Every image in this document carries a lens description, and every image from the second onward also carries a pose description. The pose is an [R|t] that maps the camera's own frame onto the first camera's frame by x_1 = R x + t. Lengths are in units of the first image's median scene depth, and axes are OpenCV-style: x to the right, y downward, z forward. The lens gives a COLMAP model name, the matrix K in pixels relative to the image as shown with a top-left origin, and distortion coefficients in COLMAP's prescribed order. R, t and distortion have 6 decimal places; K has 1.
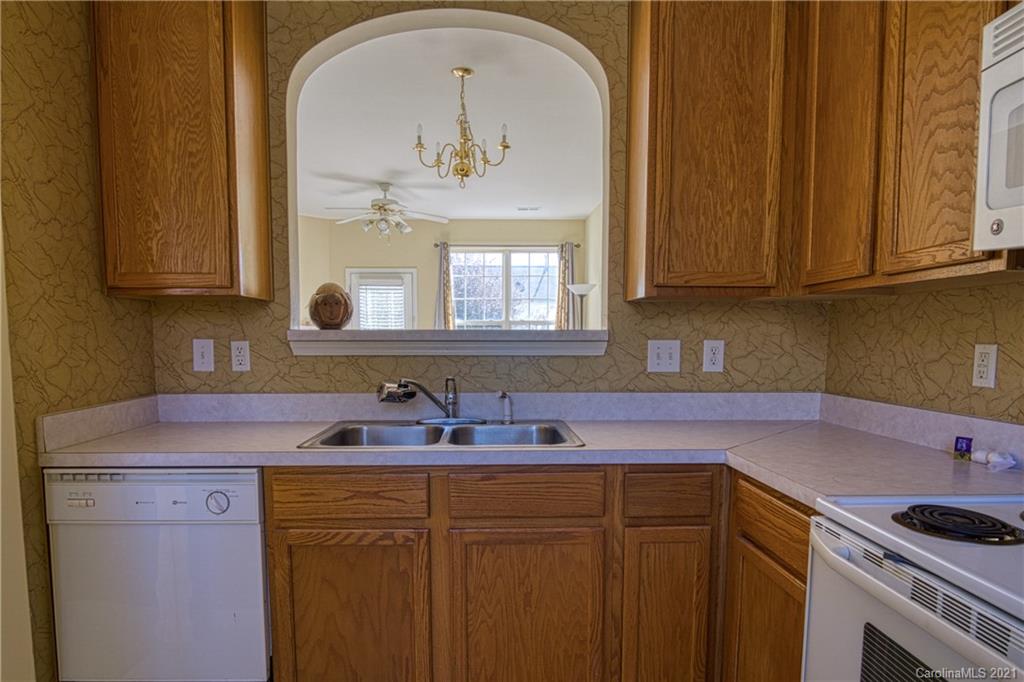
lens RADIAL K [[599.9, 0, 496.8], [0, 599.9, 392.3], [0, 0, 1]] dist [-0.033019, 0.006188]
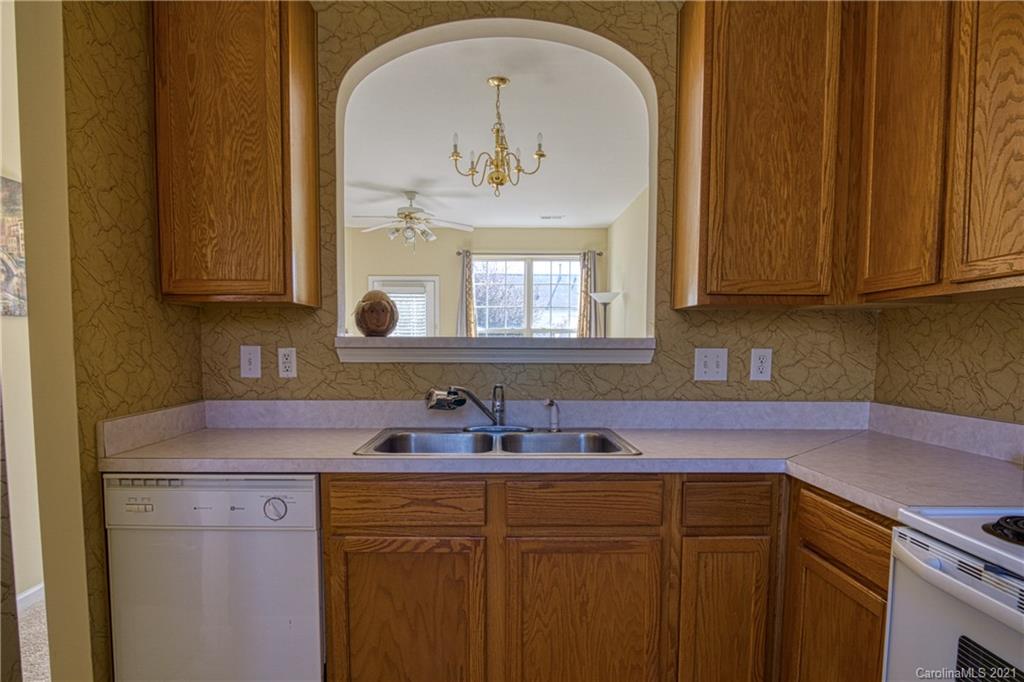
lens RADIAL K [[599.9, 0, 496.8], [0, 599.9, 392.3], [0, 0, 1]] dist [-0.033019, 0.006188]
pose [[0.999802, 0.004778, -0.019301, -0.068618], [-0.005034, 0.999900, -0.013234, 0.000905], [0.019236, 0.013328, 0.999726, 0.002120]]
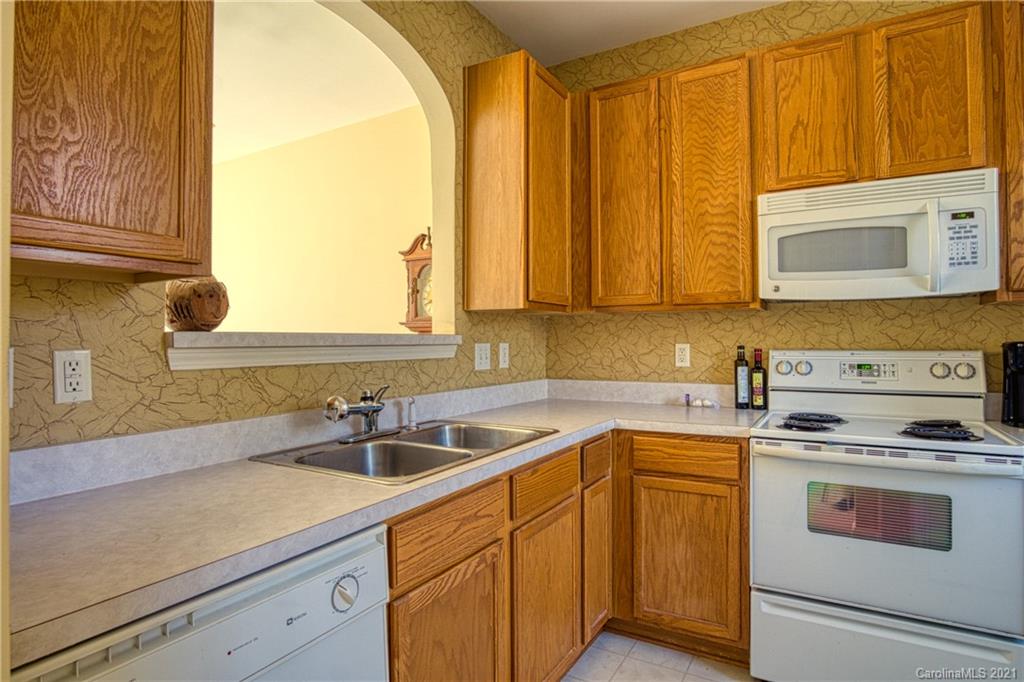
lens RADIAL K [[556.8, 0, 511.1], [0, 556.8, 334.9], [0, 0, 1]] dist [-0.028412, 0.004208]
pose [[0.523966, 0.005813, 0.851719, -0.782990], [0.080952, 0.995110, -0.056592, -0.043176], [-0.847883, 0.098601, 0.520933, 0.435310]]
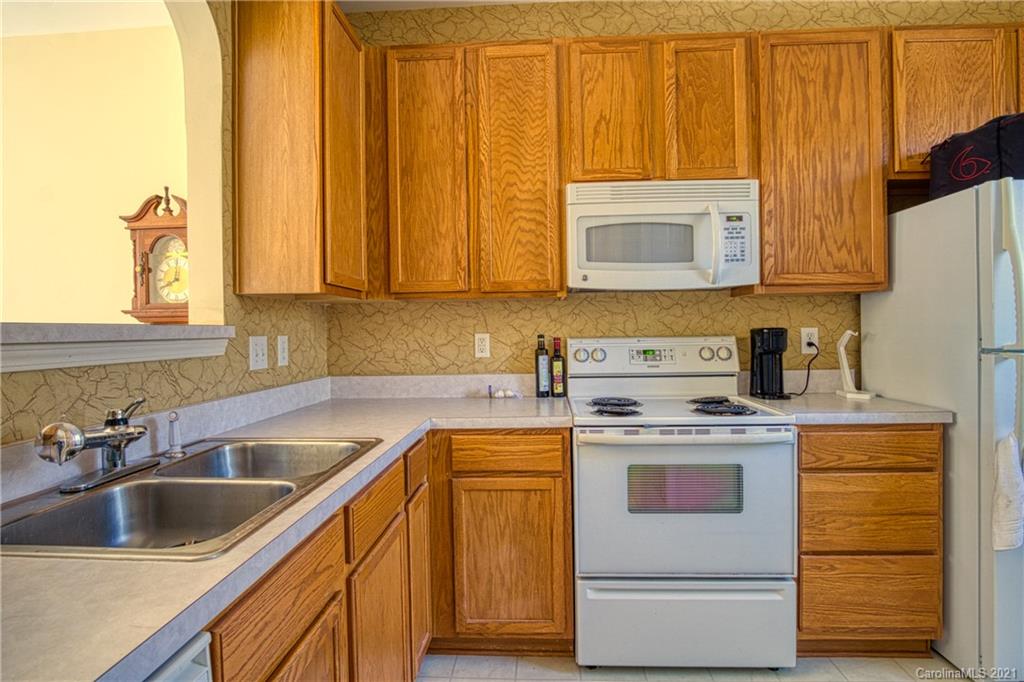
lens RADIAL K [[547.5, 0, 511.7], [0, 547.5, 336.2], [0, 0, 1]] dist [-0.033116, 0.008596]
pose [[0.077737, -0.013626, 0.996881, -0.681048], [0.105087, 0.994448, 0.005398, -0.059115], [-0.991420, 0.104340, 0.078737, 0.630556]]
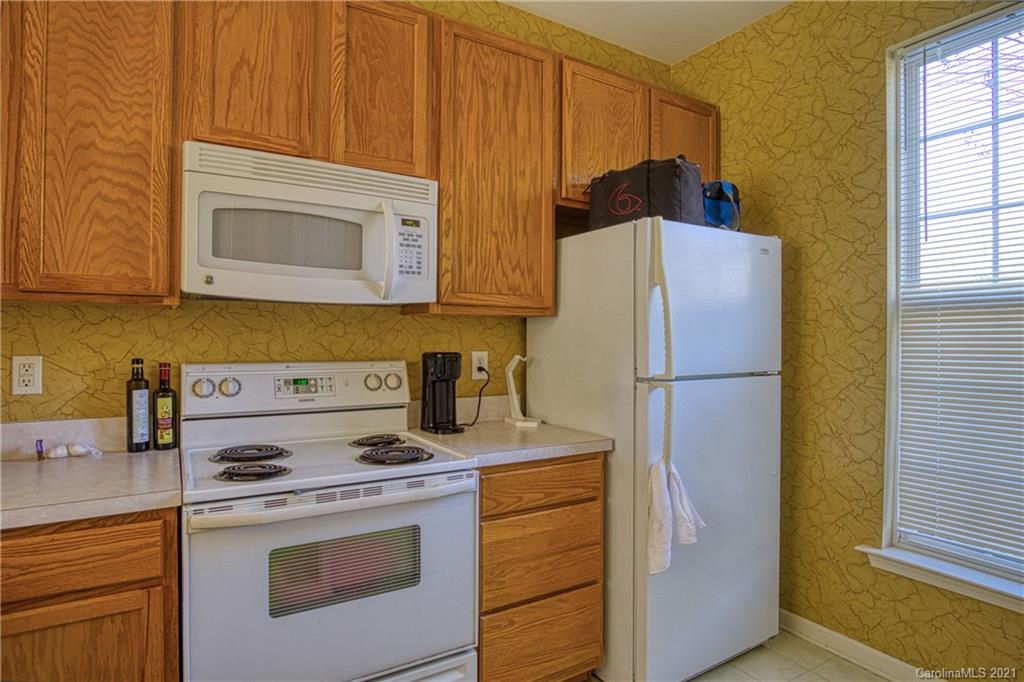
lens RADIAL K [[562.1, 0, 513.2], [0, 562.1, 336.3], [0, 0, 1]] dist [-0.029119, 0.004052]
pose [[-0.509451, -0.000317, 0.860499, -0.448812], [0.071319, 0.996544, 0.042591, -0.079347], [-0.857539, 0.083068, -0.507668, 0.595237]]
